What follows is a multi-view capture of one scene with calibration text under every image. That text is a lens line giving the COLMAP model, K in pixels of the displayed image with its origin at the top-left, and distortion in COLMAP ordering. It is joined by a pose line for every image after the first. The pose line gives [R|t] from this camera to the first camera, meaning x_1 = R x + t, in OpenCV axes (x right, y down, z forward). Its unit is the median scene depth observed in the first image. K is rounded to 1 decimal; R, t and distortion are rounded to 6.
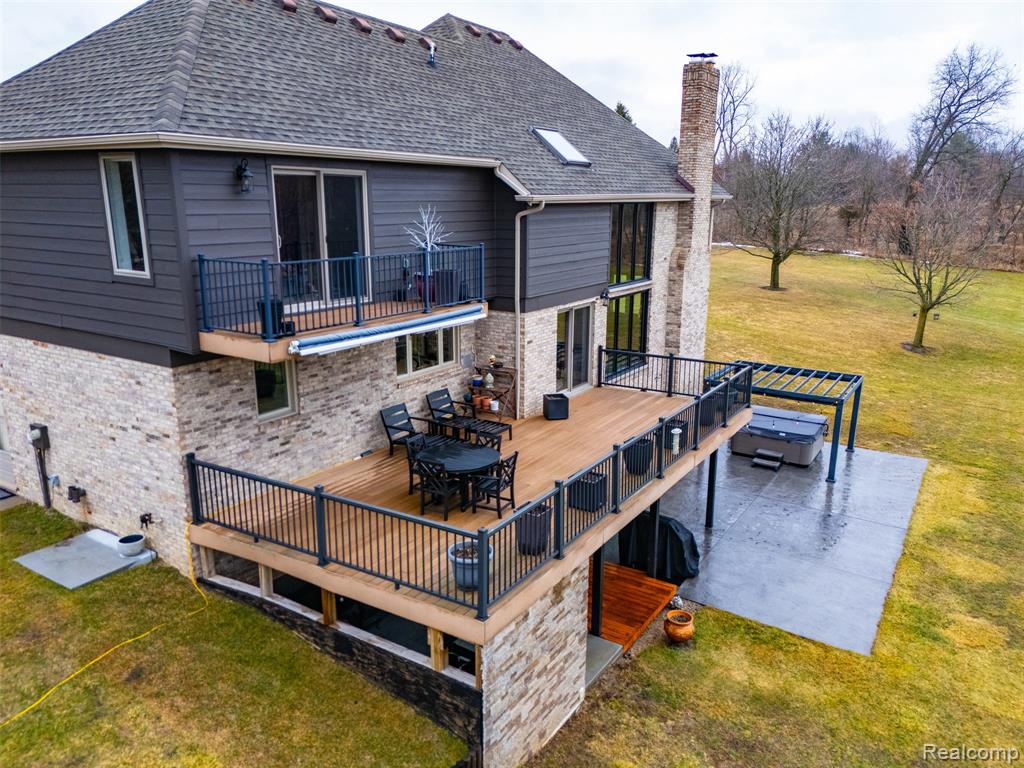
lens RADIAL K [[749.2, 0, 511.3], [0, 749.2, 388.3], [0, 0, 1]] dist [0.040726, -0.004582]
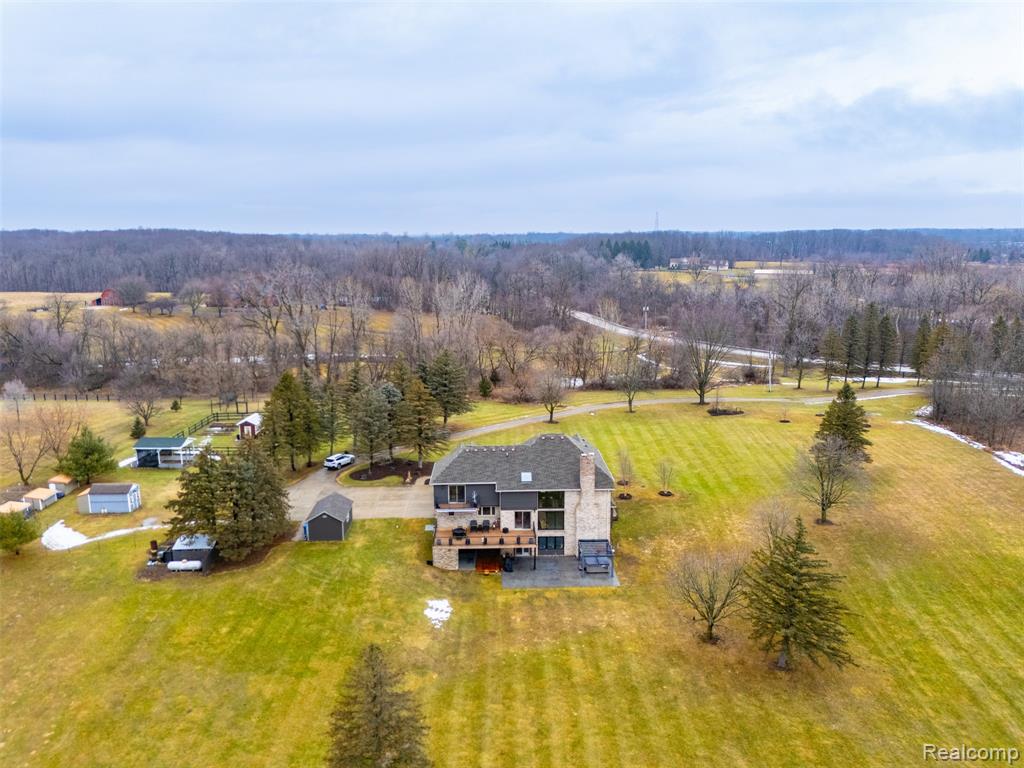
lens RADIAL K [[749.2, 0, 511.3], [0, 749.2, 374.9], [0, 0, 1]] dist [0.040726, -0.004582]
pose [[0.571409, 0.163825, -0.804147, 4.862758], [-0.192332, 0.979316, 0.062844, -1.620919], [0.797809, 0.118753, 0.591099, -2.528909]]
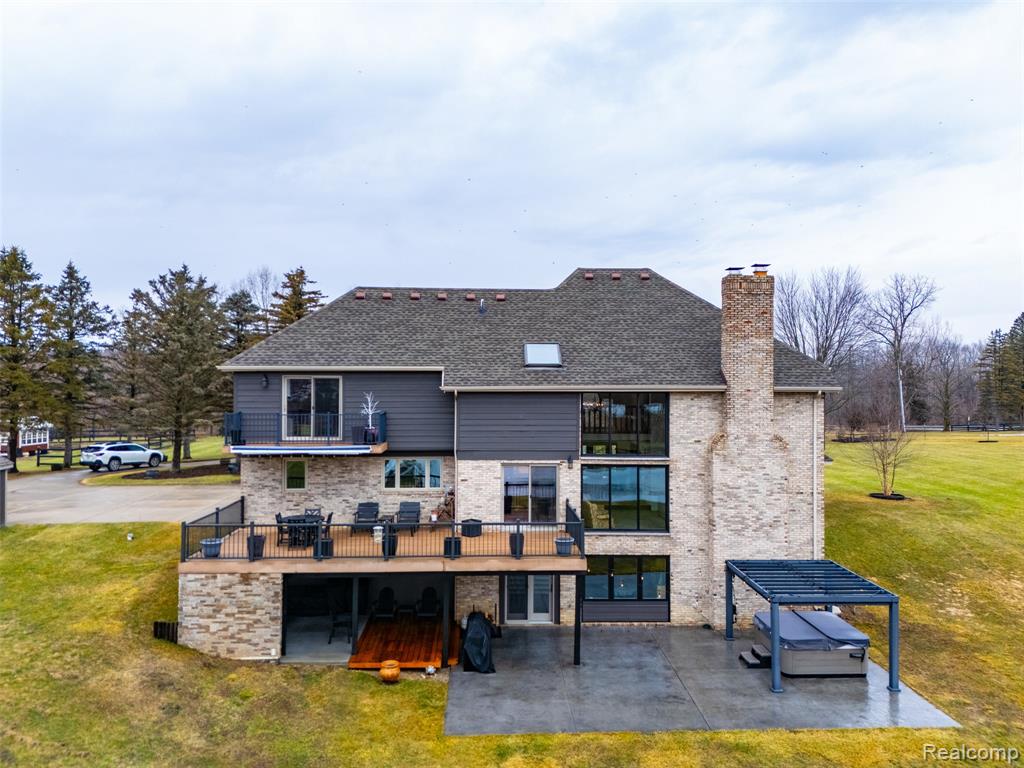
lens RADIAL K [[749.2, 0, 513.1], [0, 749.2, 389.6], [0, 0, 1]] dist [0.040726, -0.004582]
pose [[0.580345, 0.015051, -0.814231, 1.592367], [-0.198941, 0.972157, -0.123825, -0.089831], [0.789697, 0.233845, 0.567181, 0.219265]]
